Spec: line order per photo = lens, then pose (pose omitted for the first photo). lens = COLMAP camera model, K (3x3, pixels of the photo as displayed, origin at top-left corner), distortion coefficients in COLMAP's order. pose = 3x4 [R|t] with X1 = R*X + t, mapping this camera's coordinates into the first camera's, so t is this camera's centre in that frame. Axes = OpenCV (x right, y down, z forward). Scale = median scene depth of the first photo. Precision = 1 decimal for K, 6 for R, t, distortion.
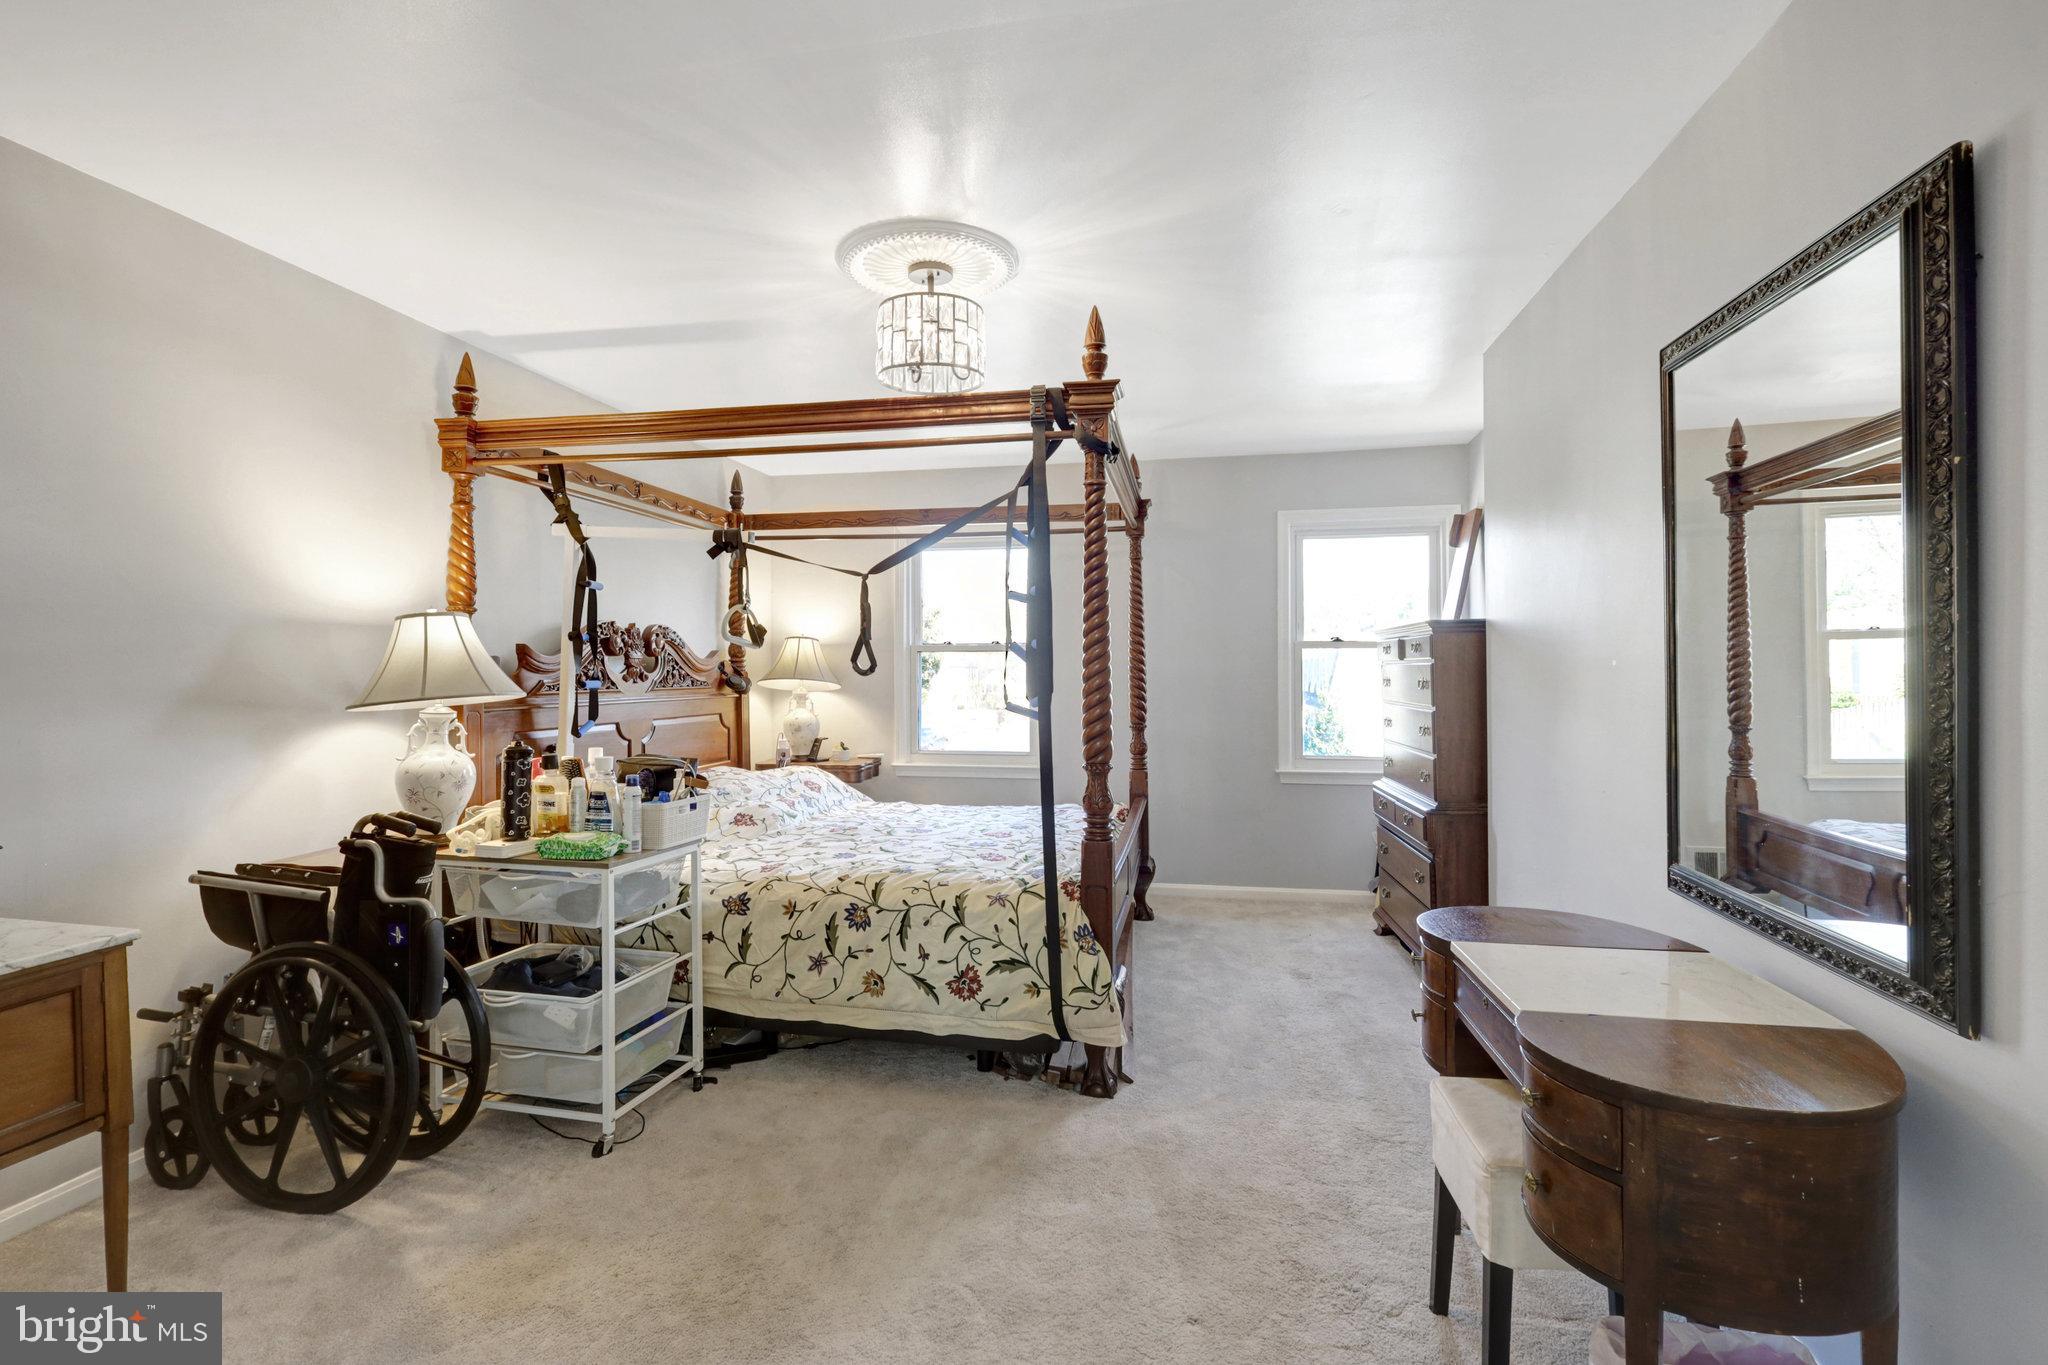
lens RADIAL K [[955.2, 0, 1029.9], [0, 955.2, 678.0], [0, 0, 1]] dist [0.003820, 0.000752]
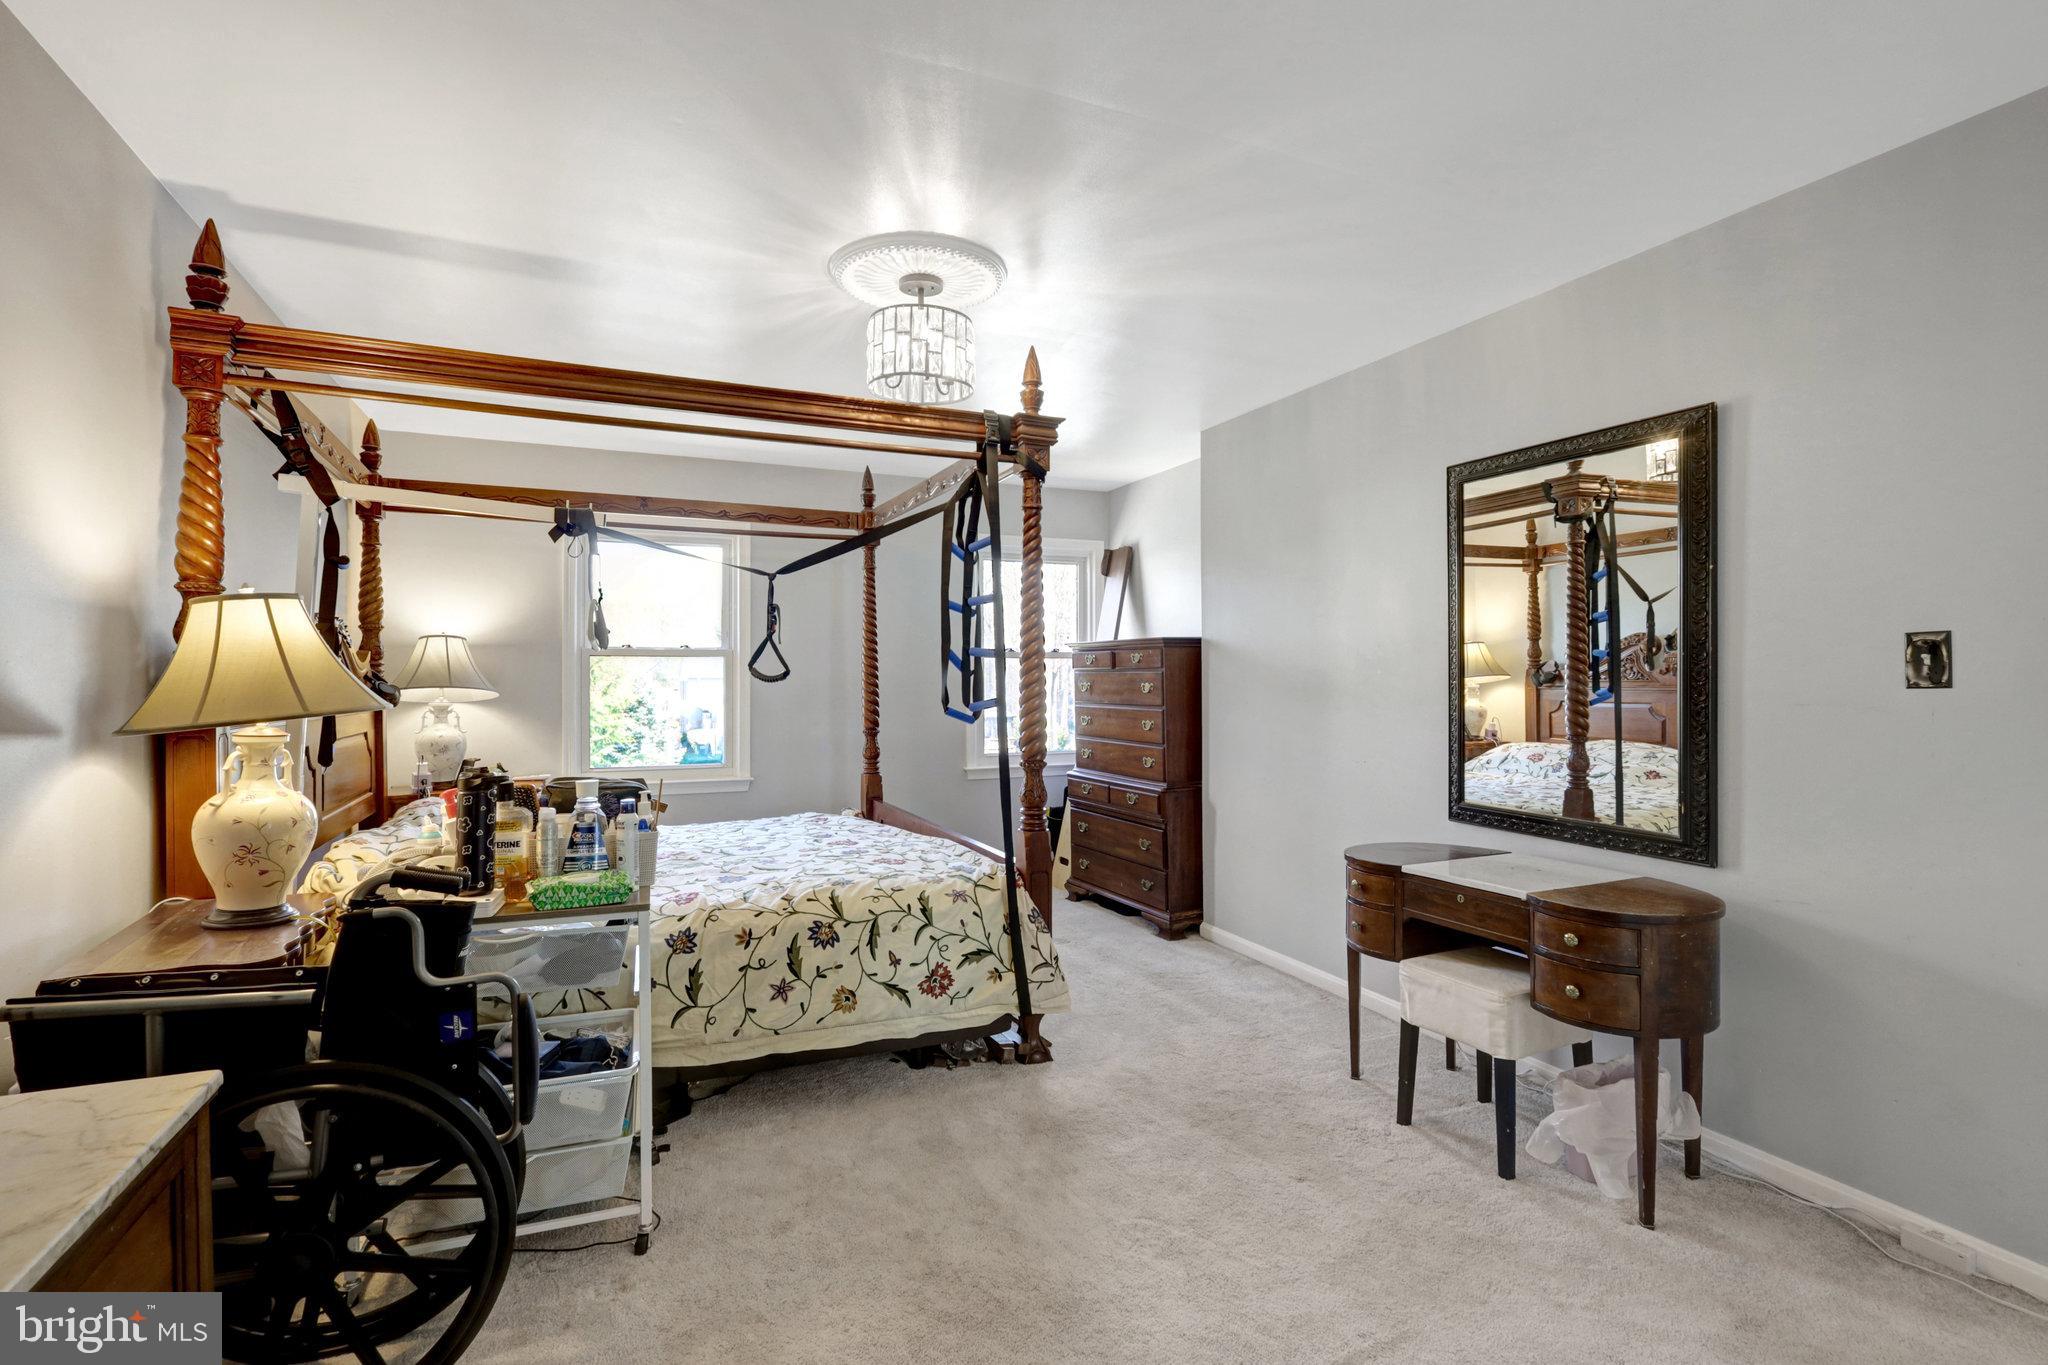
lens RADIAL K [[955.2, 0, 1037.5], [0, 955.2, 682.9], [0, 0, 1]] dist [0.003820, 0.000752]
pose [[0.818651, -0.002033, 0.574288, -0.556681], [0.003815, 0.999991, -0.001899, 0.001373], [-0.574279, 0.003745, 0.818651, 0.093934]]
